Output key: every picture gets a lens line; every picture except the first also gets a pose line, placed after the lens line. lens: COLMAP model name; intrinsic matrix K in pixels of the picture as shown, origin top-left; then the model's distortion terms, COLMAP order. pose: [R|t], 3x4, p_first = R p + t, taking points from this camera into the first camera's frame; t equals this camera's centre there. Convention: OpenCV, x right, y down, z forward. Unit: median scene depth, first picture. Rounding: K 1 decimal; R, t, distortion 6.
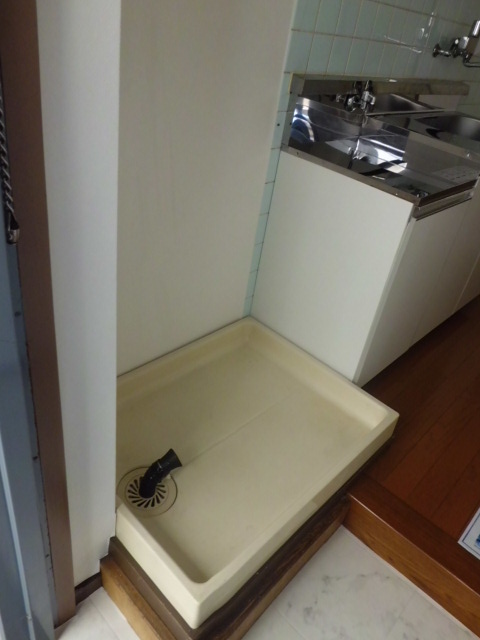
lens RADIAL K [[524.8, 0, 240.0], [0, 524.8, 320.0], [0, 0, 1]] dist [-0.011609, -0.005502]
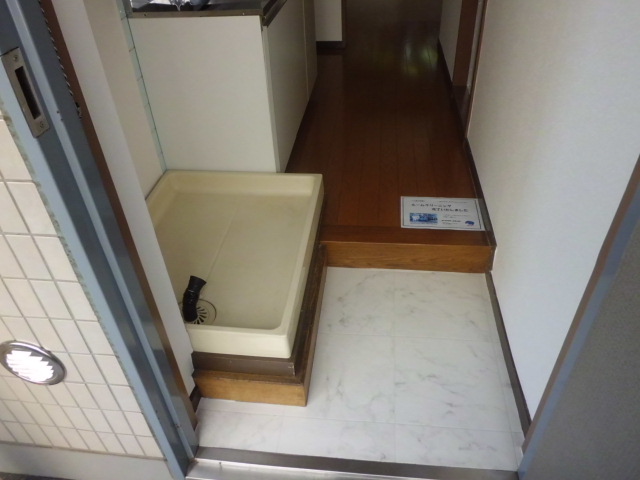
lens RADIAL K [[542.2, 0, 320.0], [0, 542.2, 240.0], [0, 0, 1]] dist [-0.057438, 0.001558]
pose [[0.793731, -0.495804, 0.352377, -0.288052], [0.457335, 0.868388, 0.191695, 0.070853], [-0.401043, 0.009000, 0.916015, -0.254747]]
